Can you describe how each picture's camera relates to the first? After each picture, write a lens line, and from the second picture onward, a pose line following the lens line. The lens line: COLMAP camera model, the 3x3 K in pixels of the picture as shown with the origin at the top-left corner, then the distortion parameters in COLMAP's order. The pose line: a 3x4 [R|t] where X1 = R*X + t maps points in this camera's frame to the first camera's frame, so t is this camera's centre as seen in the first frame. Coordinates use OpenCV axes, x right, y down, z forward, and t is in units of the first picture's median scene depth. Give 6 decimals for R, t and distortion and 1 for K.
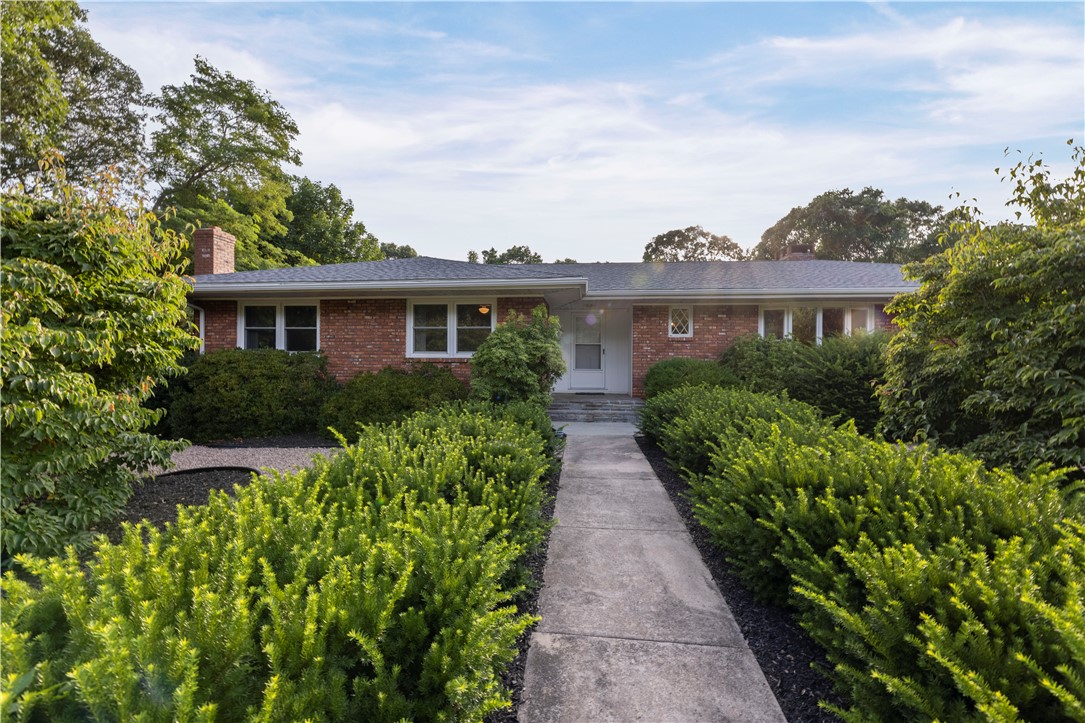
lens RADIAL K [[437.0, 0, 540.8], [0, 437.0, 355.4], [0, 0, 1]] dist [0.000521, -0.000066]
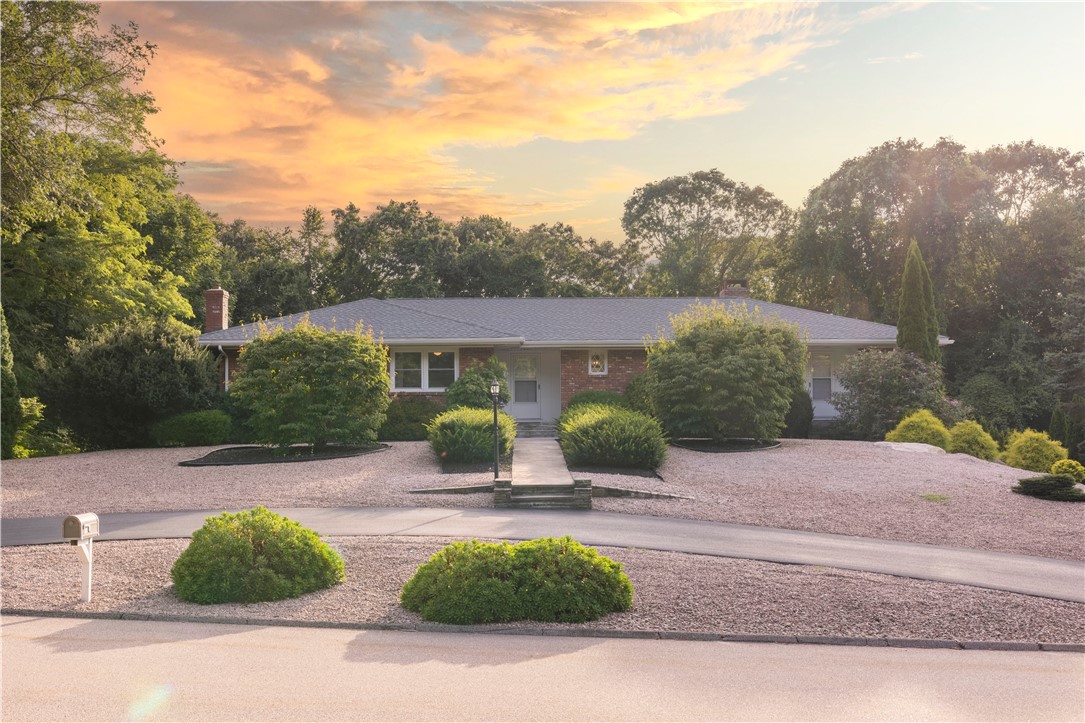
lens RADIAL K [[1287.5, 0, 542.6], [0, 1287.5, 352.8], [0, 0, 1]] dist [-0.007375, 0.000000]
pose [[0.992776, -0.006107, 0.119826, -0.288907], [0.011250, 0.999042, -0.042294, 0.051437], [-0.119453, 0.043336, 0.991894, -2.707868]]
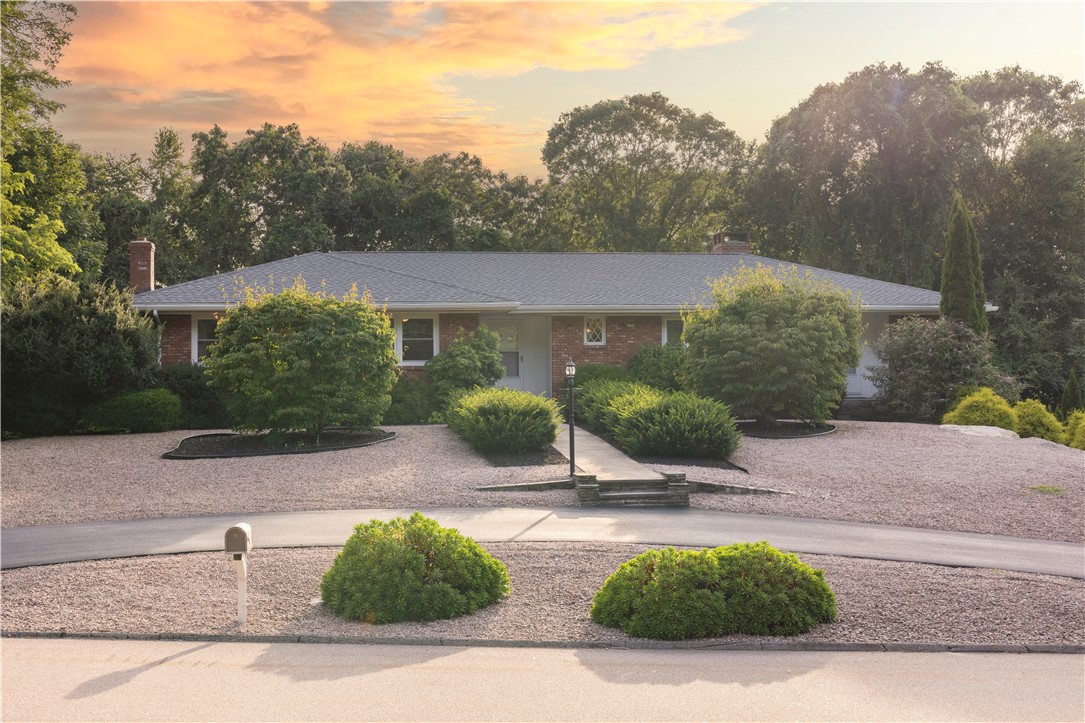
lens RADIAL K [[1582.6, 0, 542.5], [0, 1582.6, 367.8], [0, 0, 1]] dist [-0.012007, 0.000000]
pose [[0.972033, -0.011171, 0.234578, -0.730590], [0.011363, 0.999935, 0.000534, 0.011187], [-0.234569, 0.002146, 0.972097, -2.797490]]
